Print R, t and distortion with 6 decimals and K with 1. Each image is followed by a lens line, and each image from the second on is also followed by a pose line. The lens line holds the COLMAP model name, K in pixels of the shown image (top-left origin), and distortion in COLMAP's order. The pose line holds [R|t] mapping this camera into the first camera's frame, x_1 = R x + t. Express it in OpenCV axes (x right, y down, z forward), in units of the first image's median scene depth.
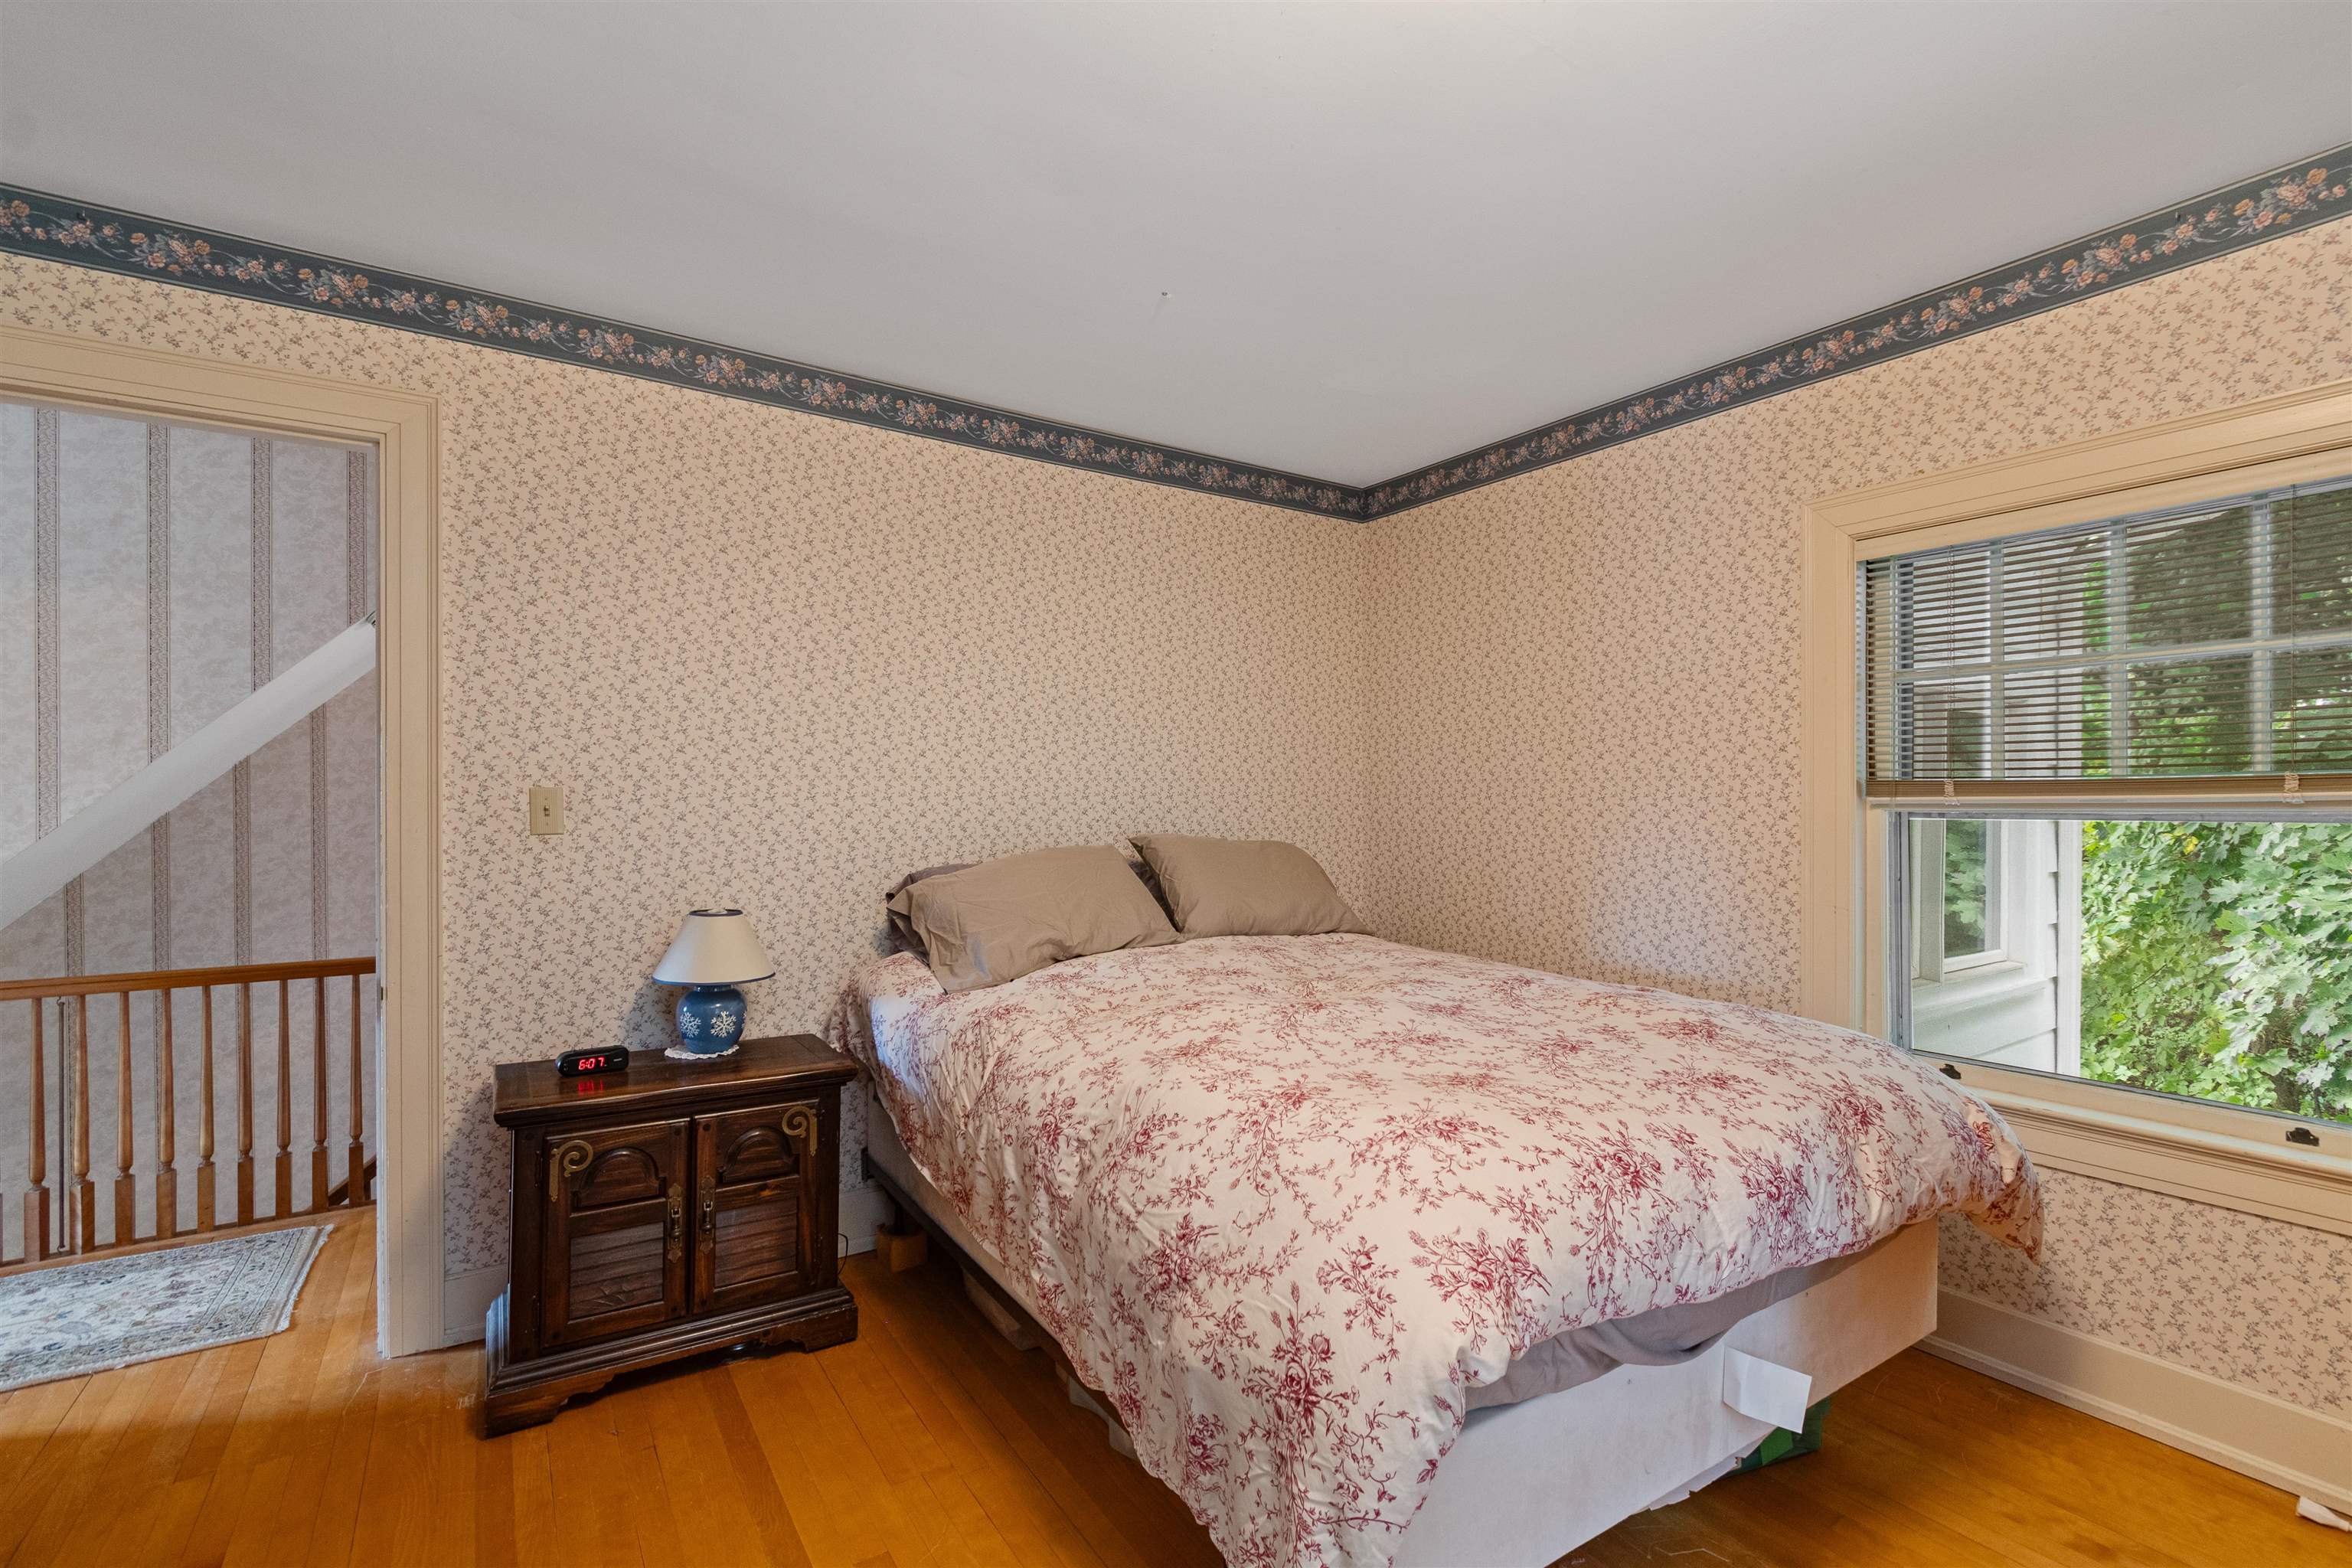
lens RADIAL K [[1053.6, 0, 1178.7], [0, 1053.6, 802.4], [0, 0, 1]] dist [0.000849, -0.001833]
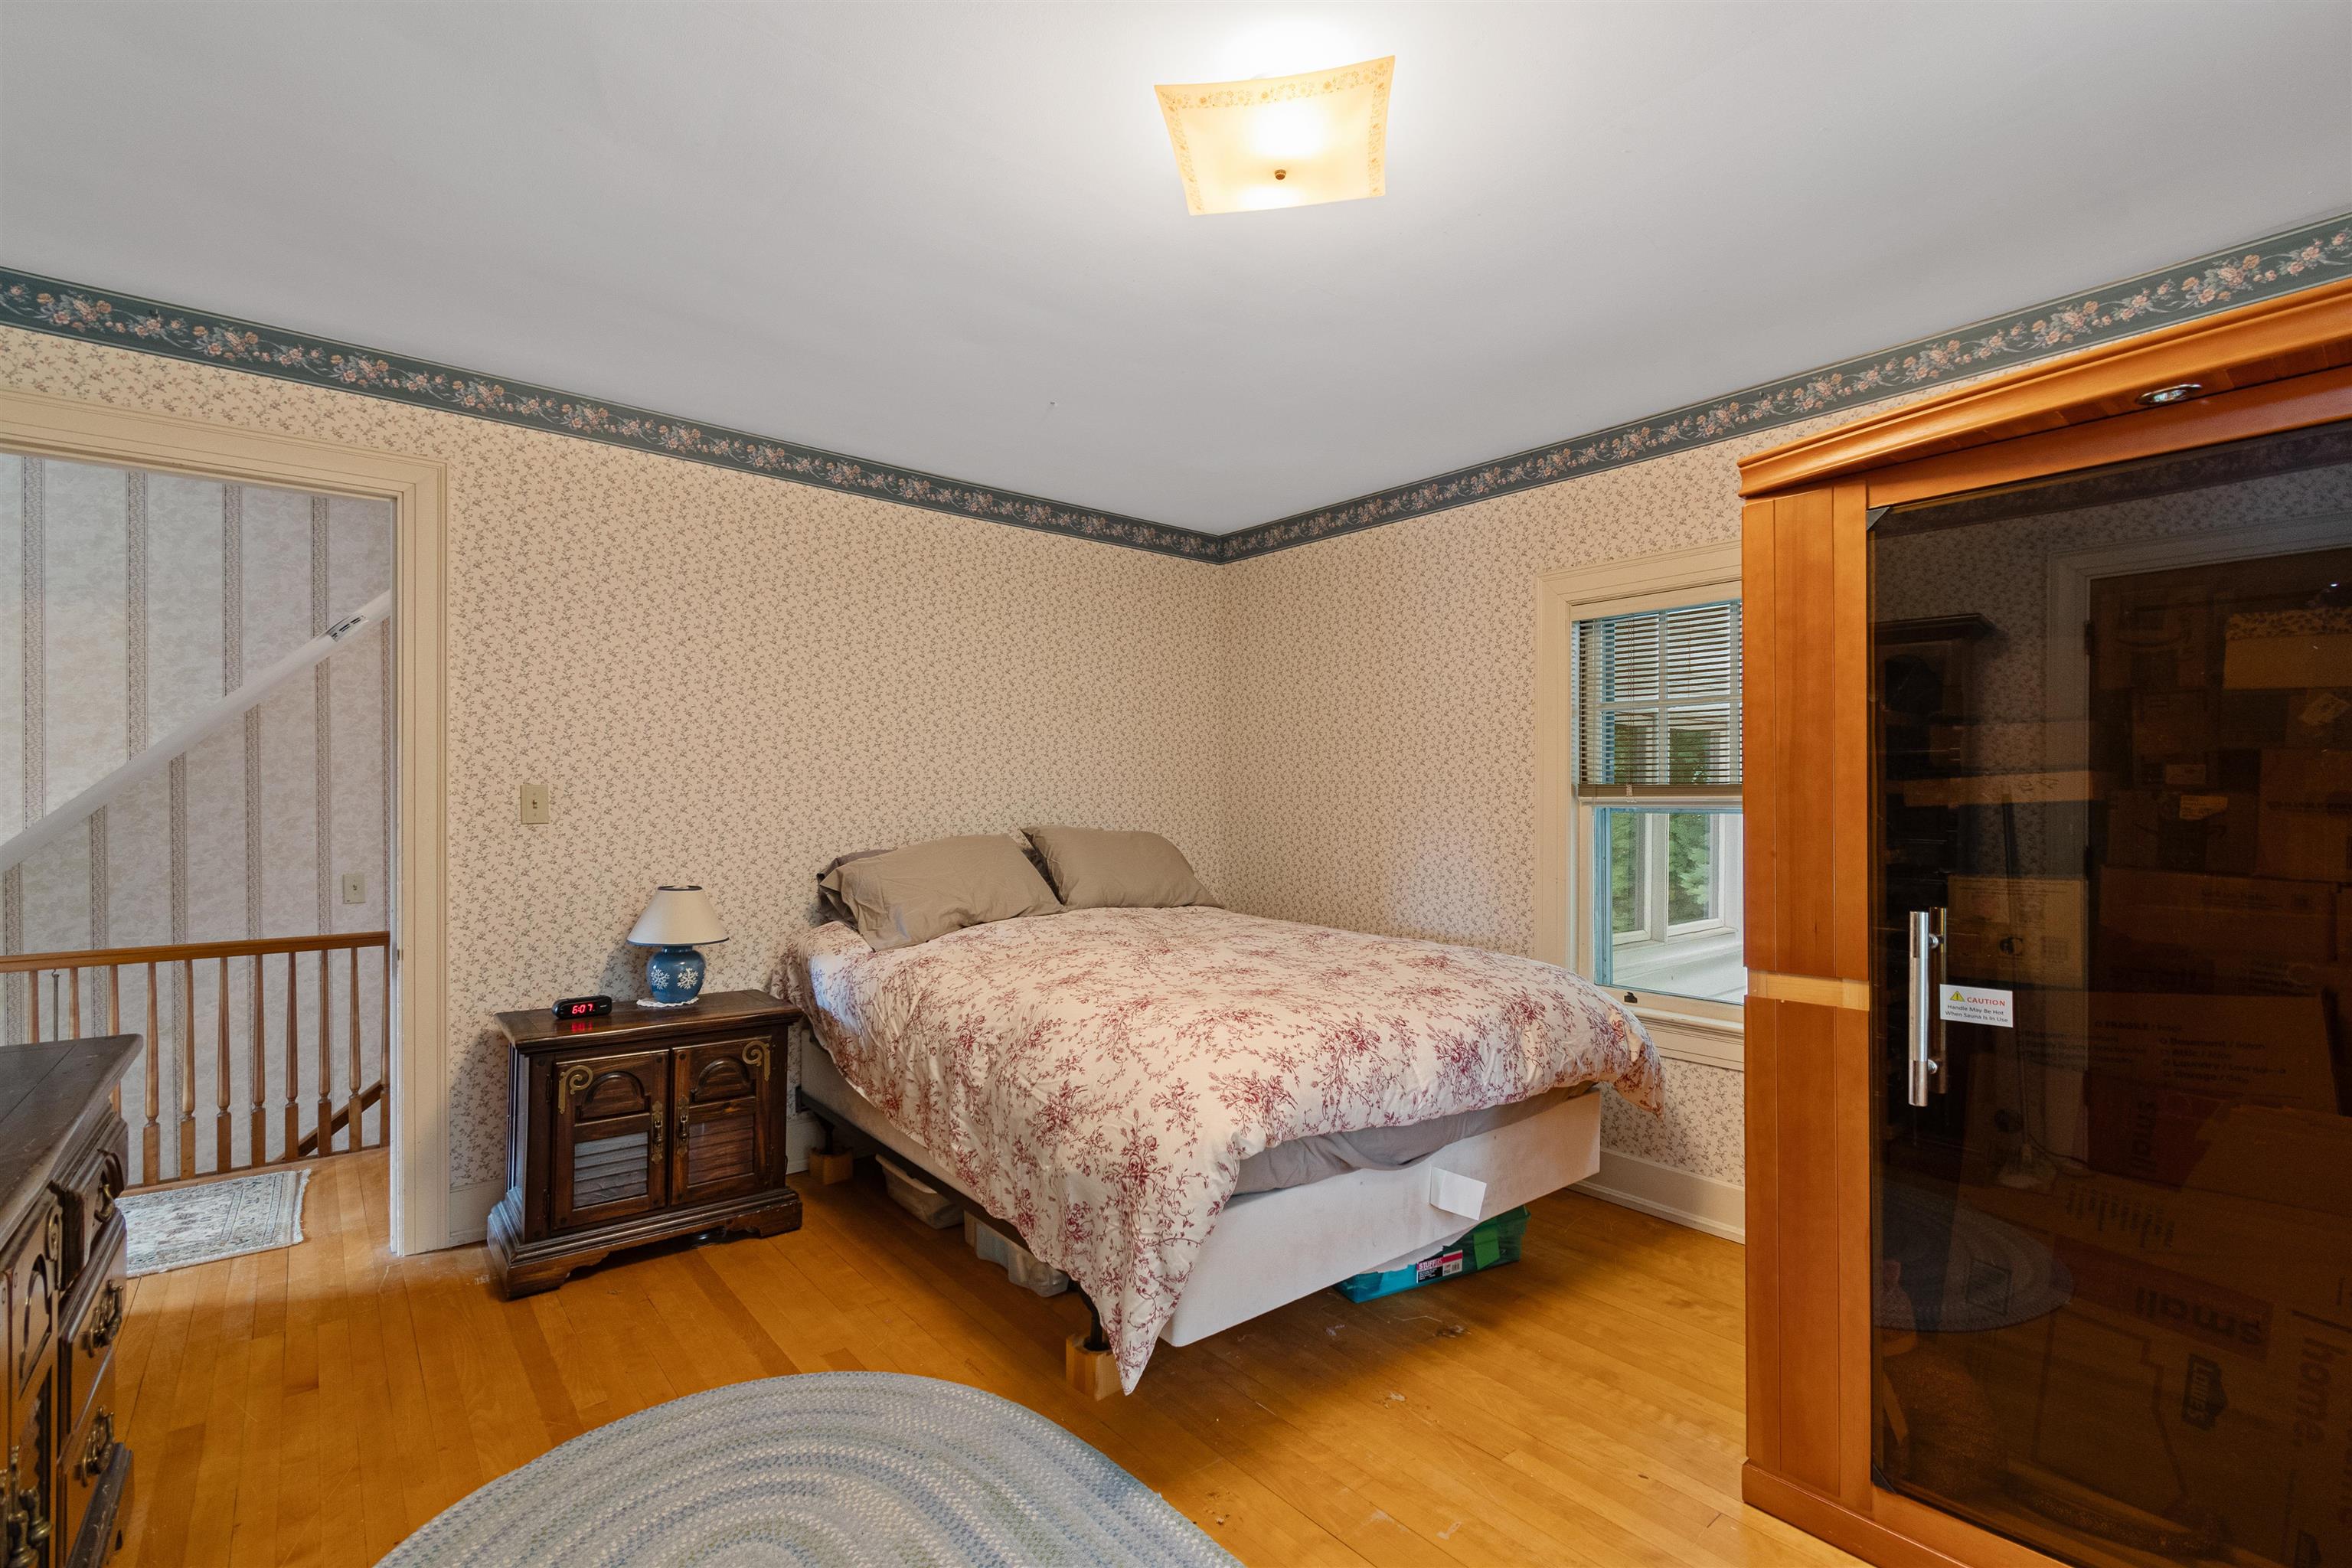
lens RADIAL K [[1073.3, 0, 1191.0], [0, 1073.3, 800.7], [0, 0, 1]] dist [0.001609, -0.000390]
pose [[0.993126, 0.003064, 0.117008, 0.002587], [-0.003085, 0.999995, 0.000002, 0.001753], [-0.117007, -0.000363, 0.993131, -0.323726]]
